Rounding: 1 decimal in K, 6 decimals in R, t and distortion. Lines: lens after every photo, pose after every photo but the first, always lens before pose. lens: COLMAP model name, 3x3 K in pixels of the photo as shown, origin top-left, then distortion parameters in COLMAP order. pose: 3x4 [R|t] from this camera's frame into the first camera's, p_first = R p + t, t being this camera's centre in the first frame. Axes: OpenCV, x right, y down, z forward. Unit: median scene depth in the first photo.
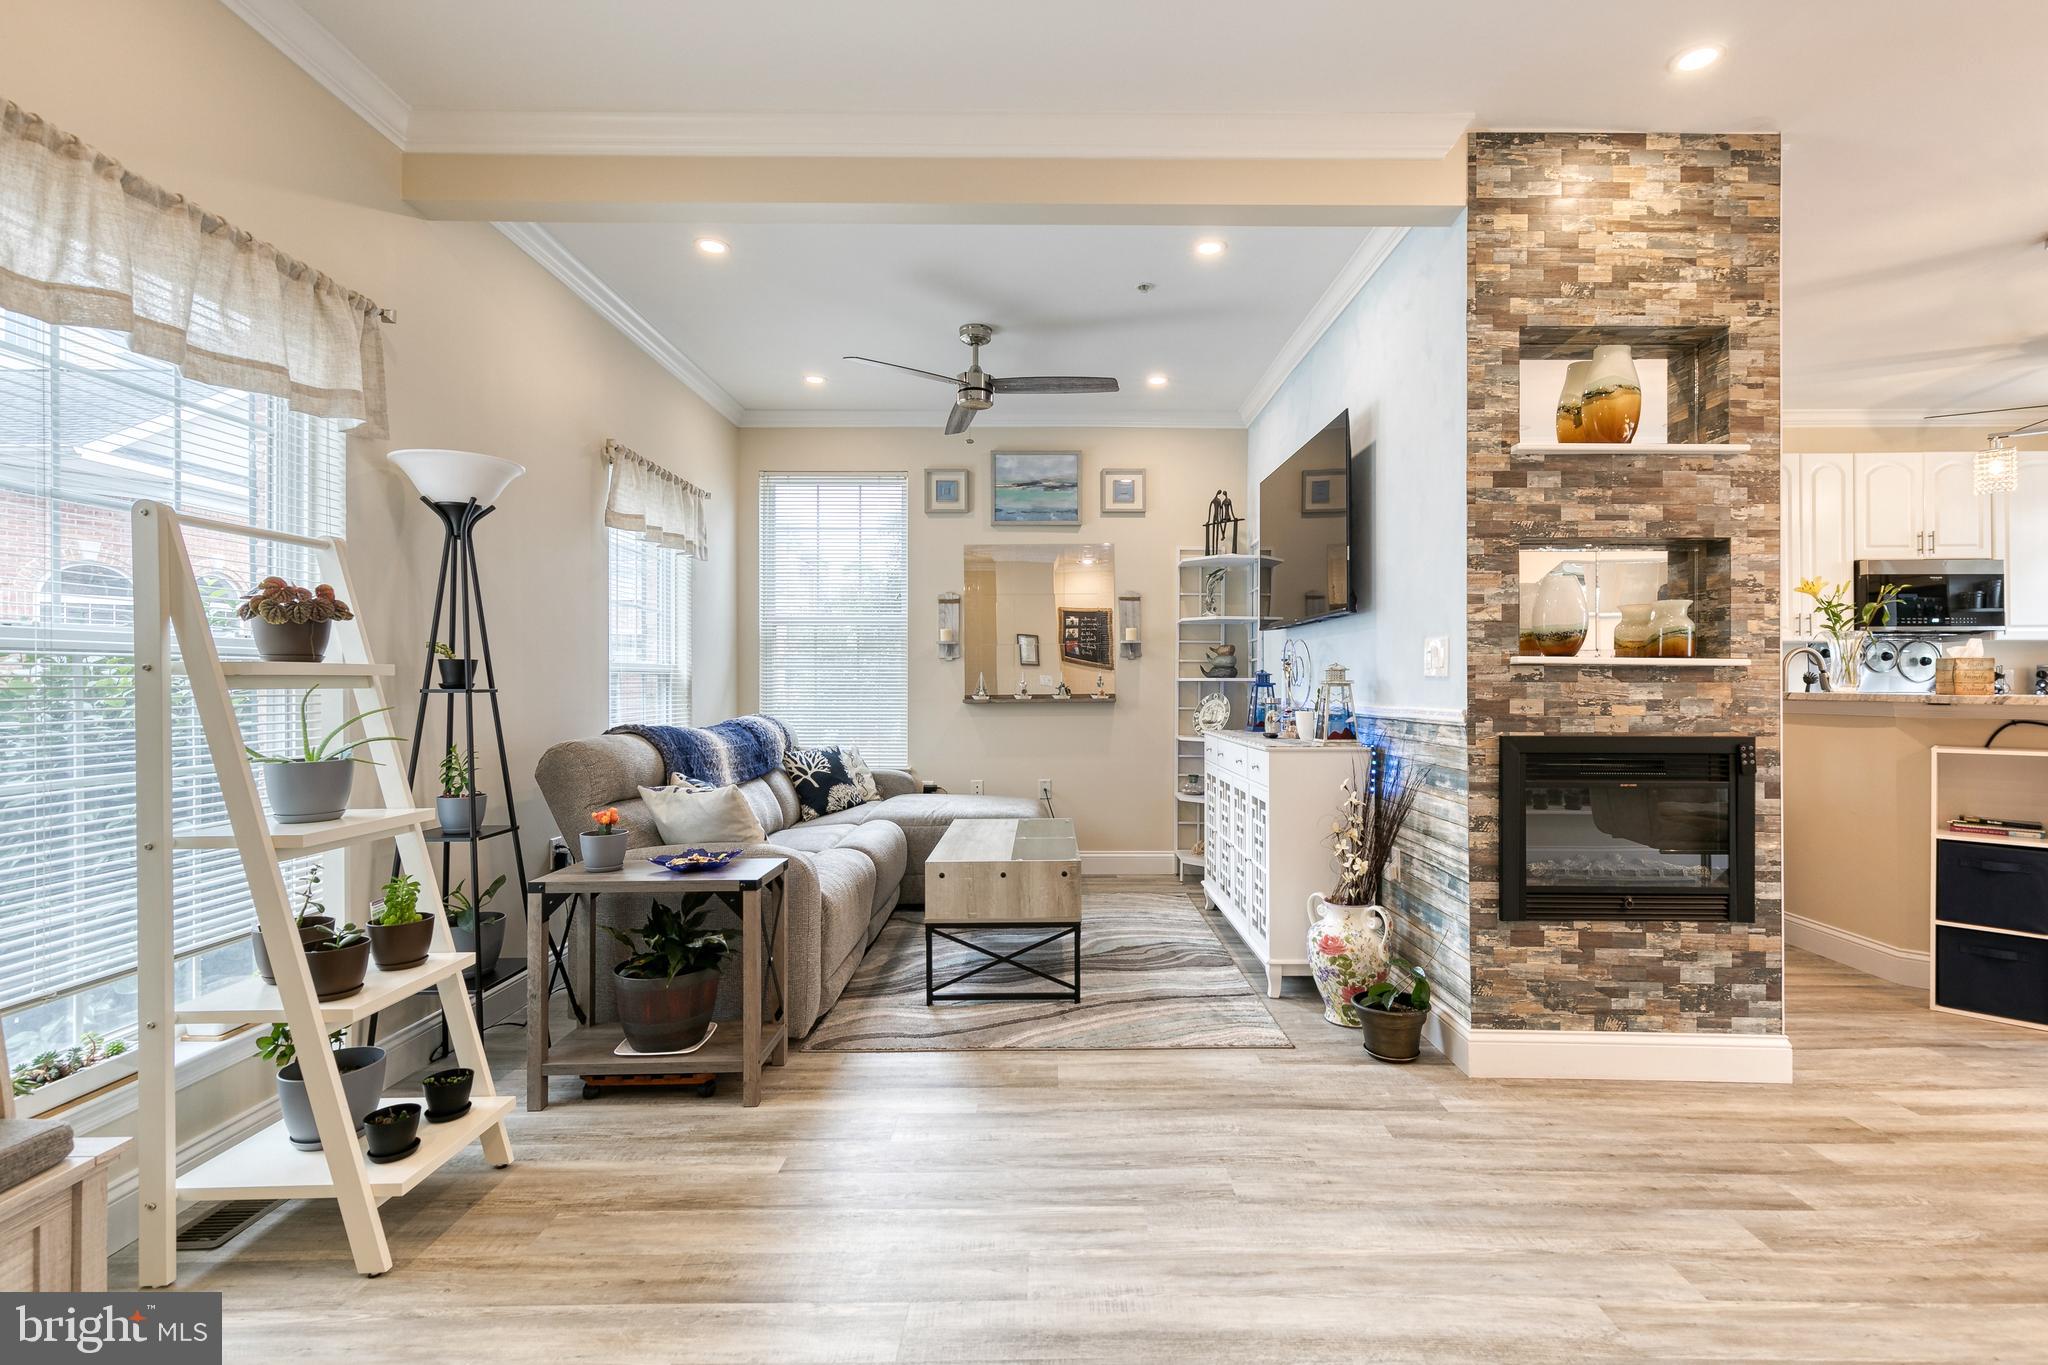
lens RADIAL K [[930.0, 0, 1061.9], [0, 930.0, 678.3], [0, 0, 1]] dist [0.006326, -0.001002]
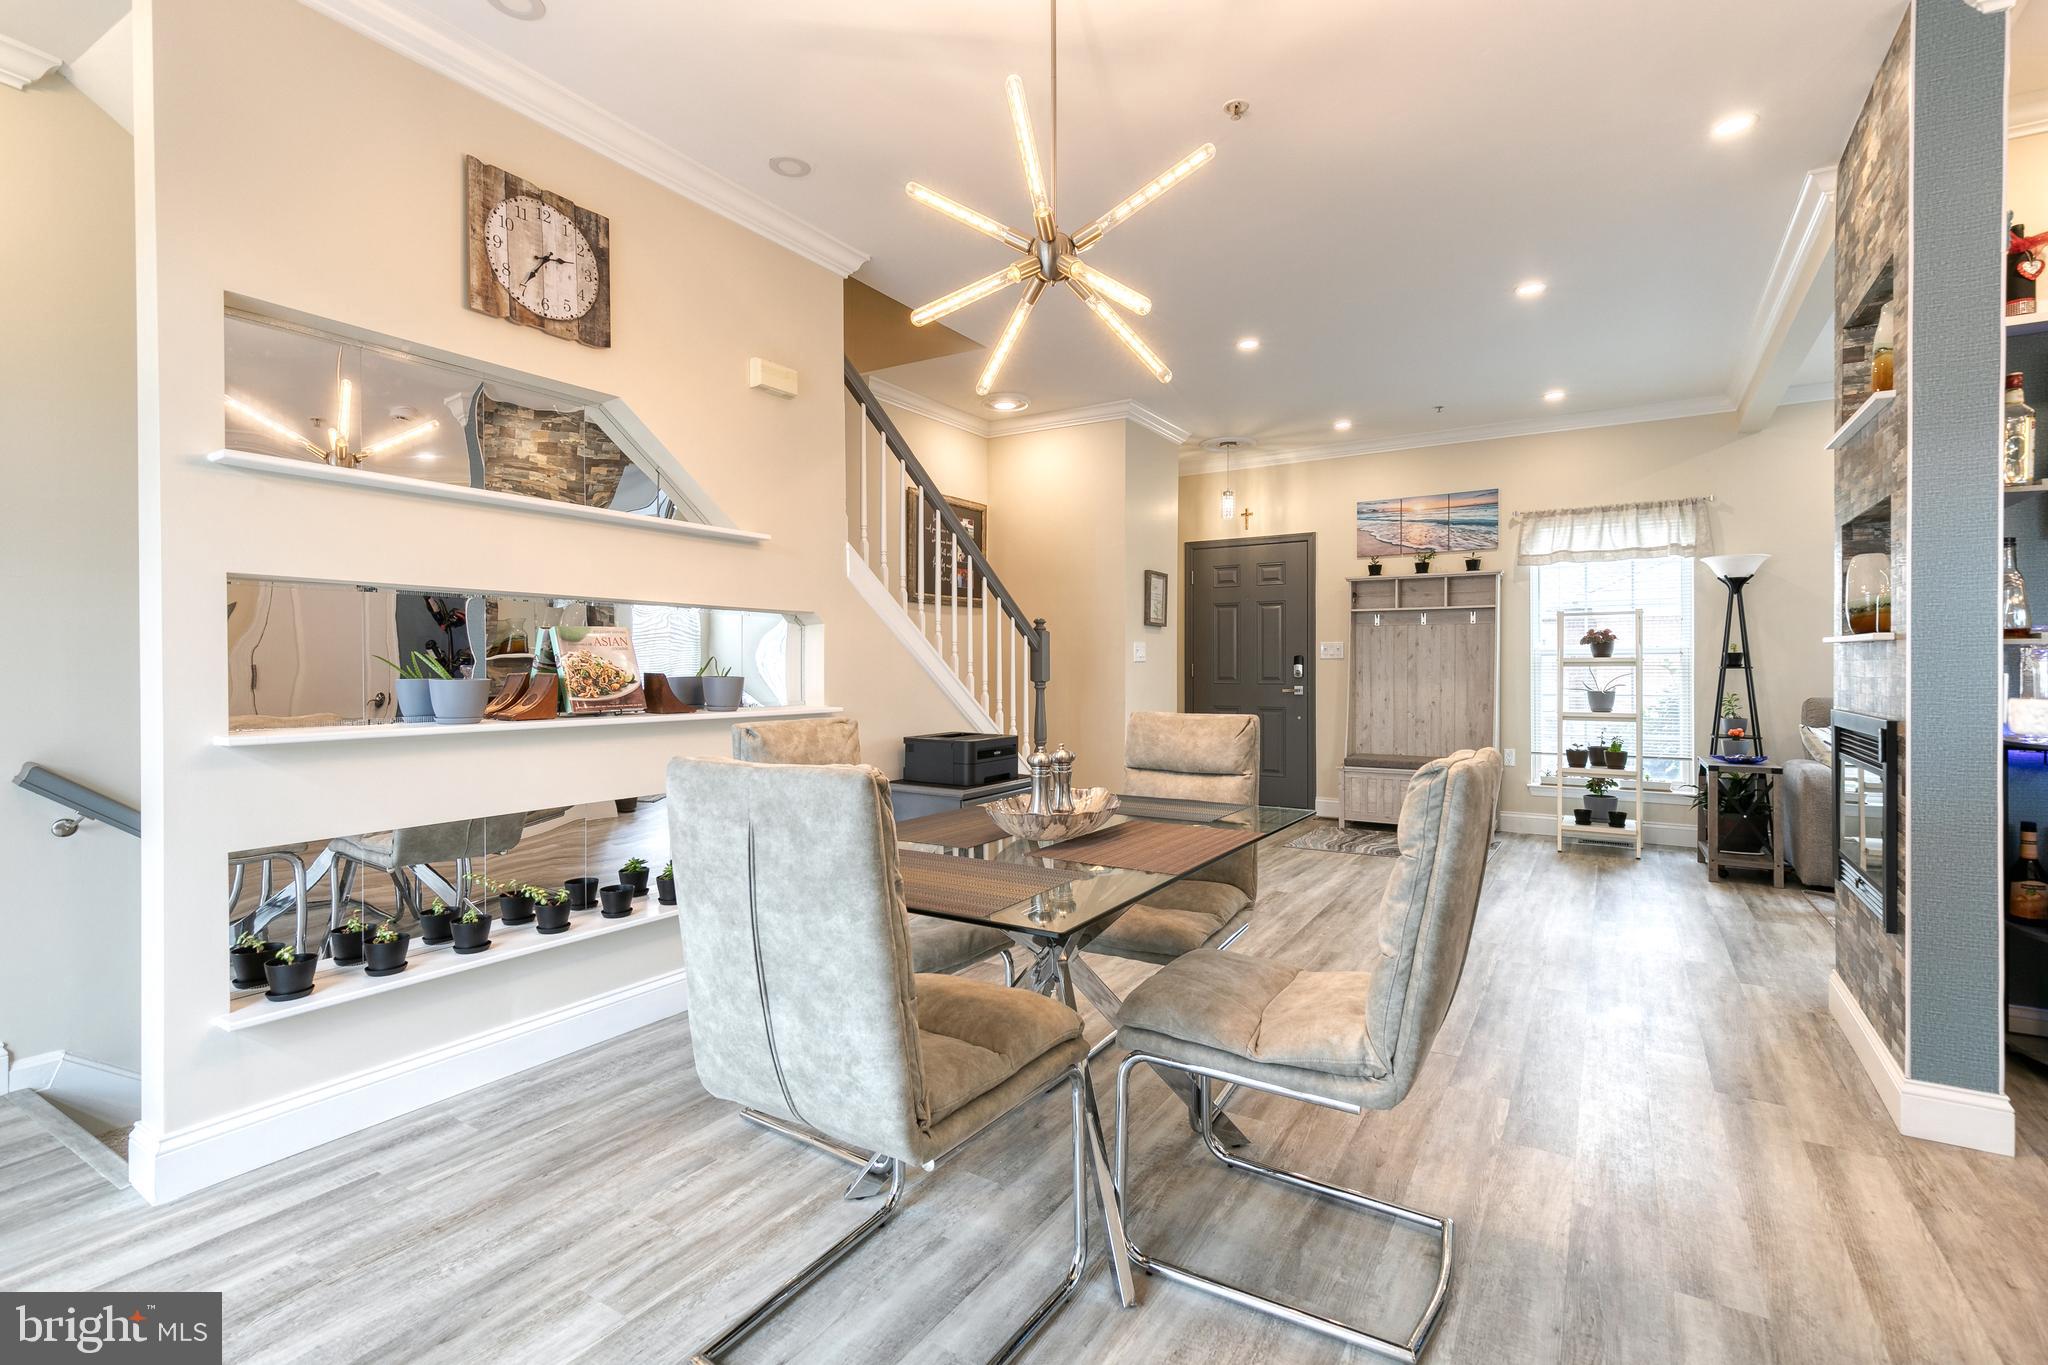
lens RADIAL K [[923.4, 0, 1045.4], [0, 923.4, 672.9], [0, 0, 1]] dist [0.007166, -0.000352]
pose [[-0.528436, 0.004756, -0.848960, 1.883026], [0.005084, 0.999984, 0.002437, 0.011642], [0.848958, -0.003028, -0.528452, 0.784077]]
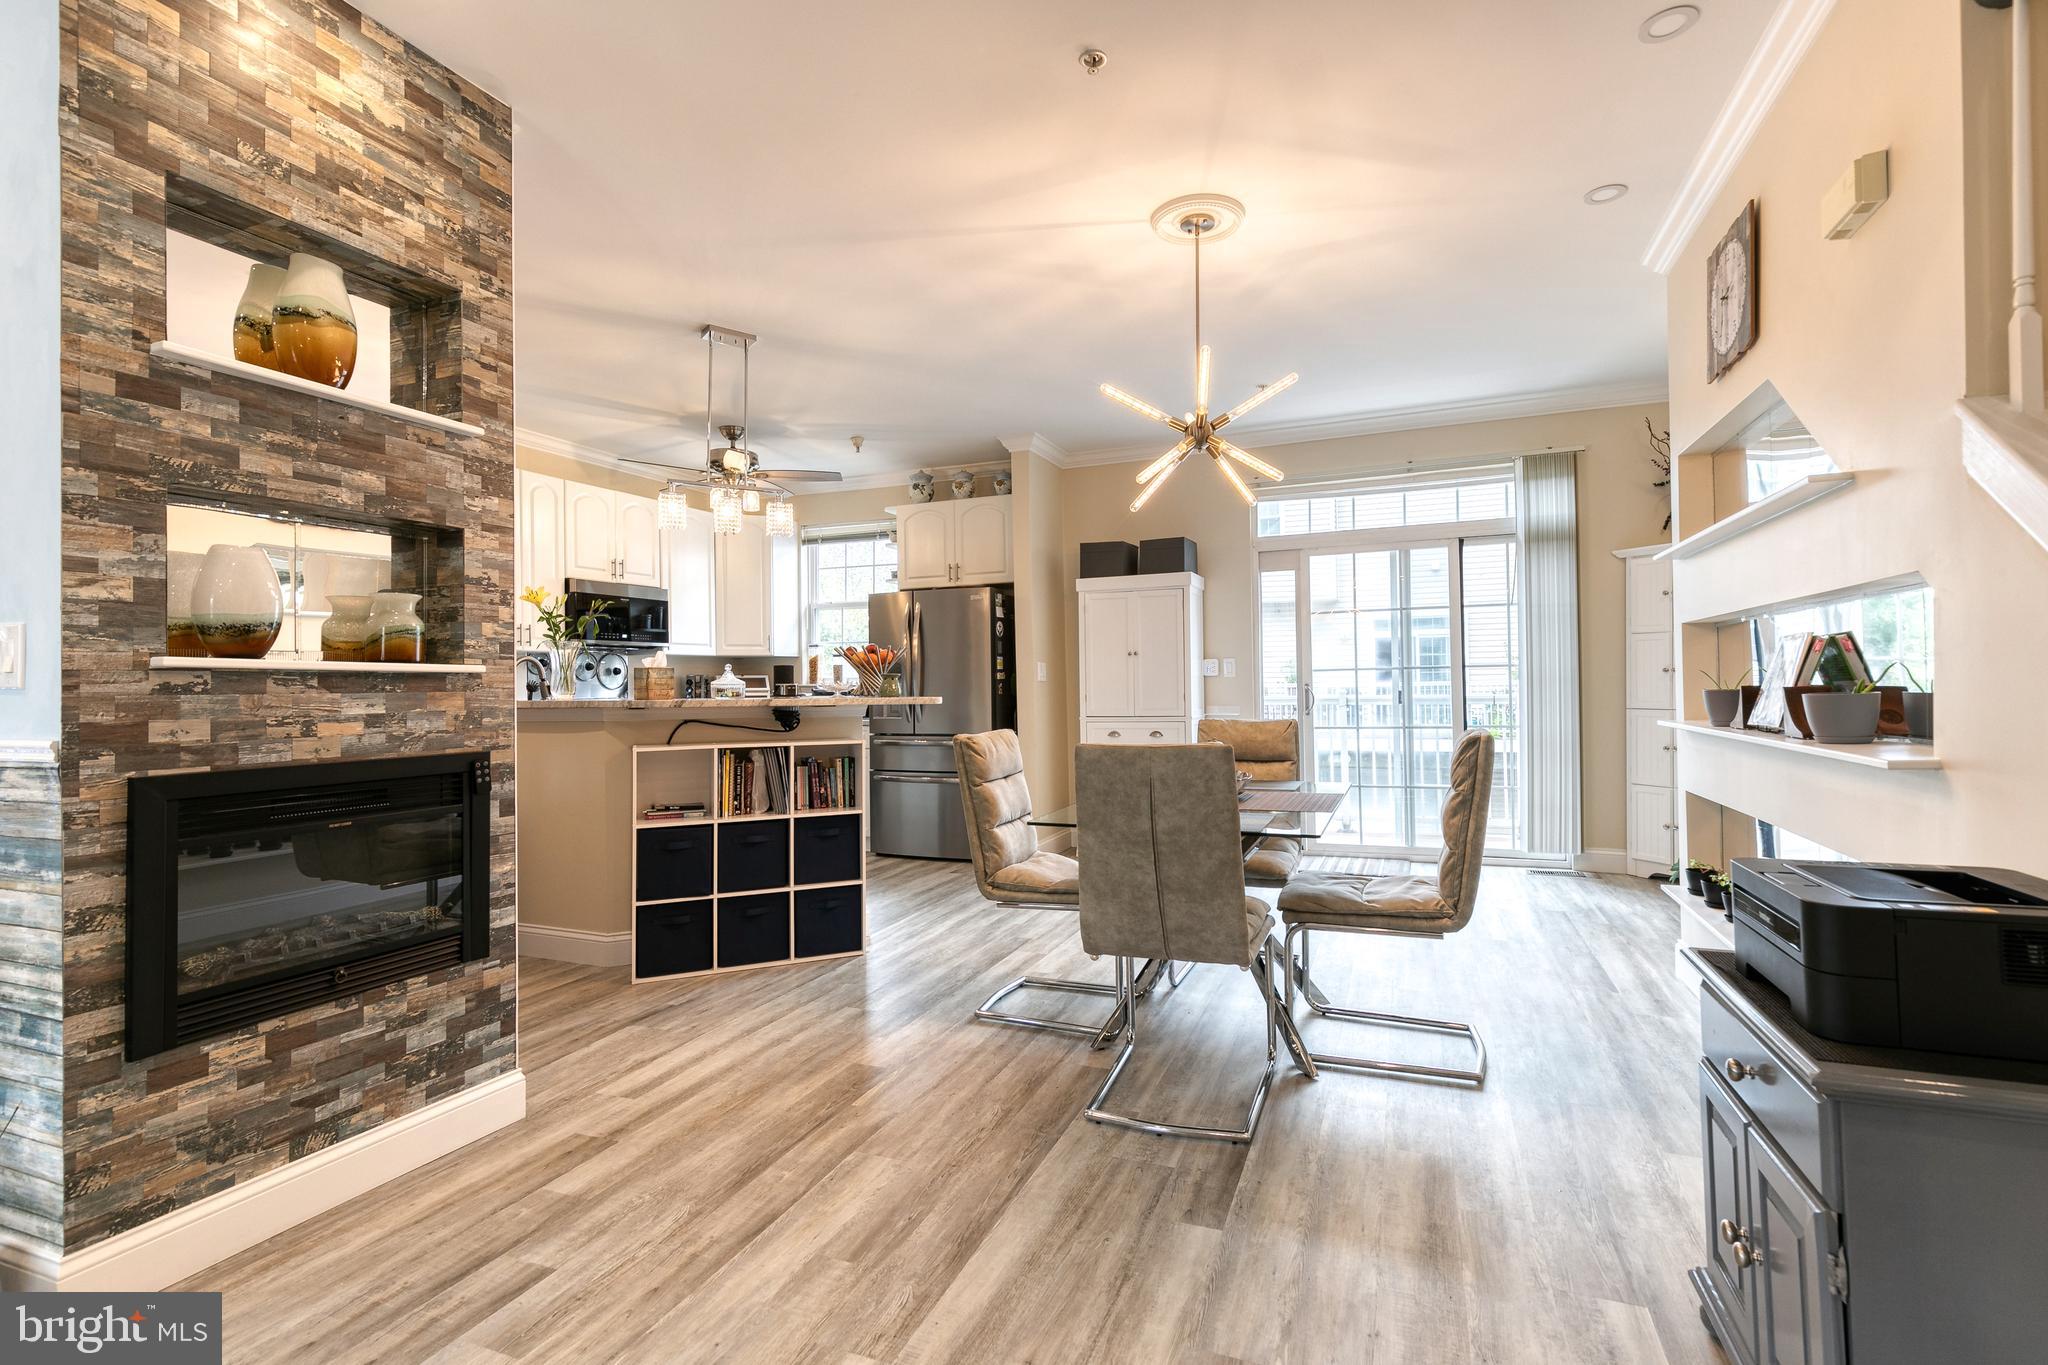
lens RADIAL K [[931.4, 0, 1043.0], [0, 931.4, 671.2], [0, 0, 1]] dist [0.006823, 0.000202]
pose [[0.373899, 0.008039, 0.927435, 0.099023], [0.008653, 0.999889, -0.012155, 0.000530], [-0.927429, 0.012570, 0.373788, 0.157703]]
